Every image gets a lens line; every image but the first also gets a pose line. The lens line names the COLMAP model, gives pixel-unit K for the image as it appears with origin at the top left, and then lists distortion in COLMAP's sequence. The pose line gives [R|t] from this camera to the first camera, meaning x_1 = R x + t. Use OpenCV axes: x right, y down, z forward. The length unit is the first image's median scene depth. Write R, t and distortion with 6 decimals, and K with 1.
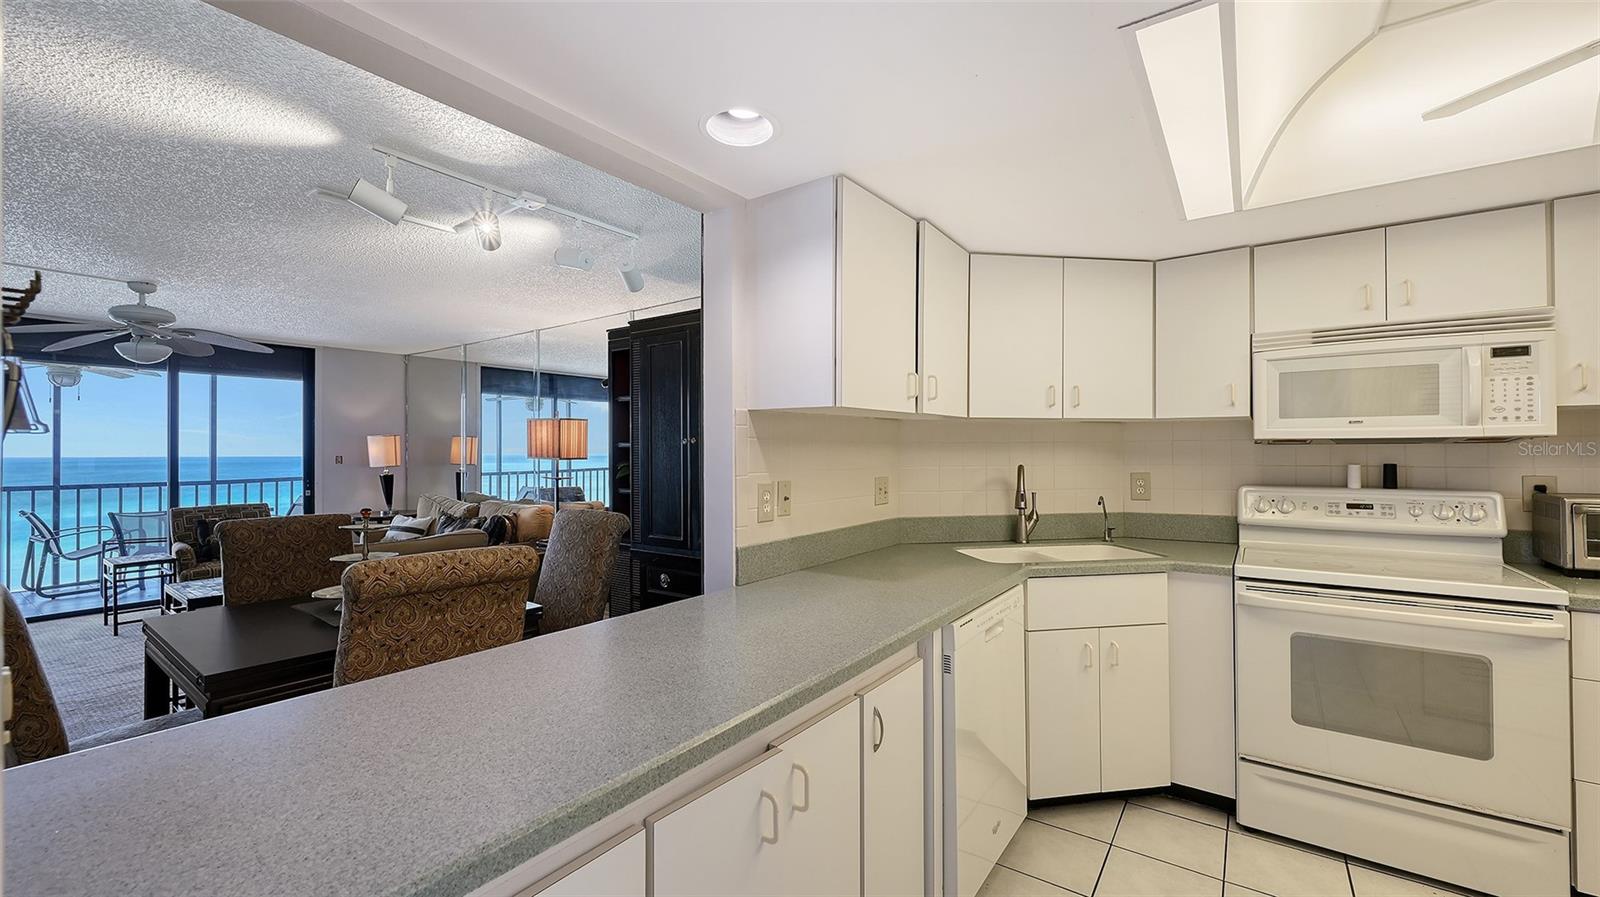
lens RADIAL K [[649.7, 0, 800.0], [0, 649.7, 448.5], [0, 0, 1]] dist [-0.009338, -0.000198]
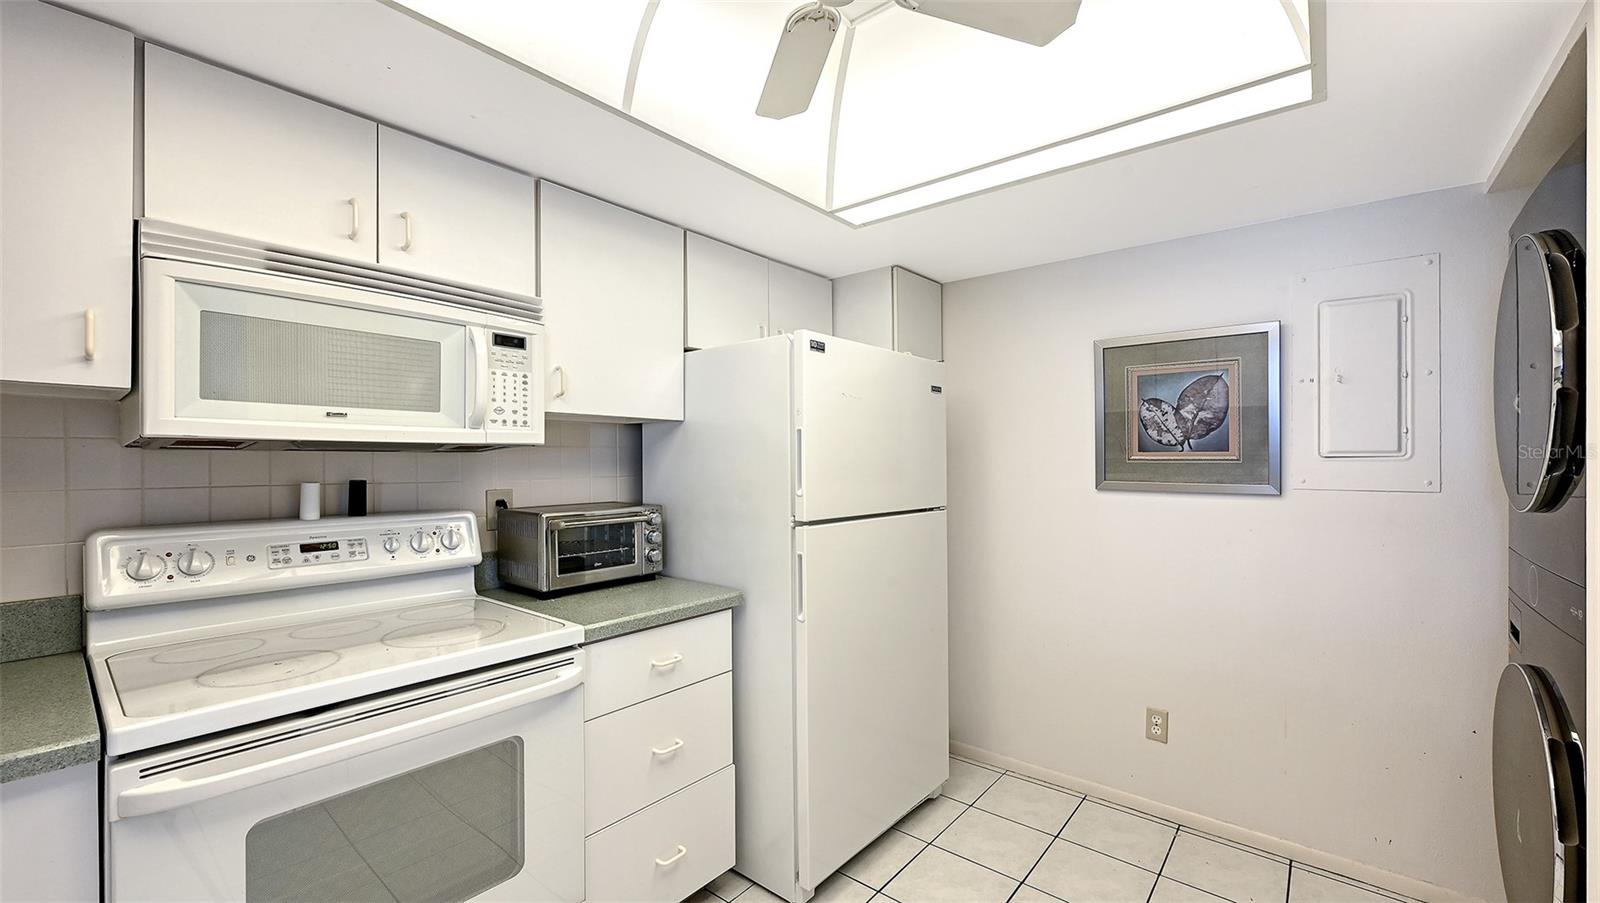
lens RADIAL K [[641.2, 0, 794.0], [0, 641.2, 460.3], [0, 0, 1]] dist [-0.000393, 0.000110]
pose [[0.082846, 0.002743, 0.996559, 0.273159], [-0.007325, 0.999971, -0.002144, 0.000618], [-0.996535, -0.007122, 0.082863, 0.487220]]
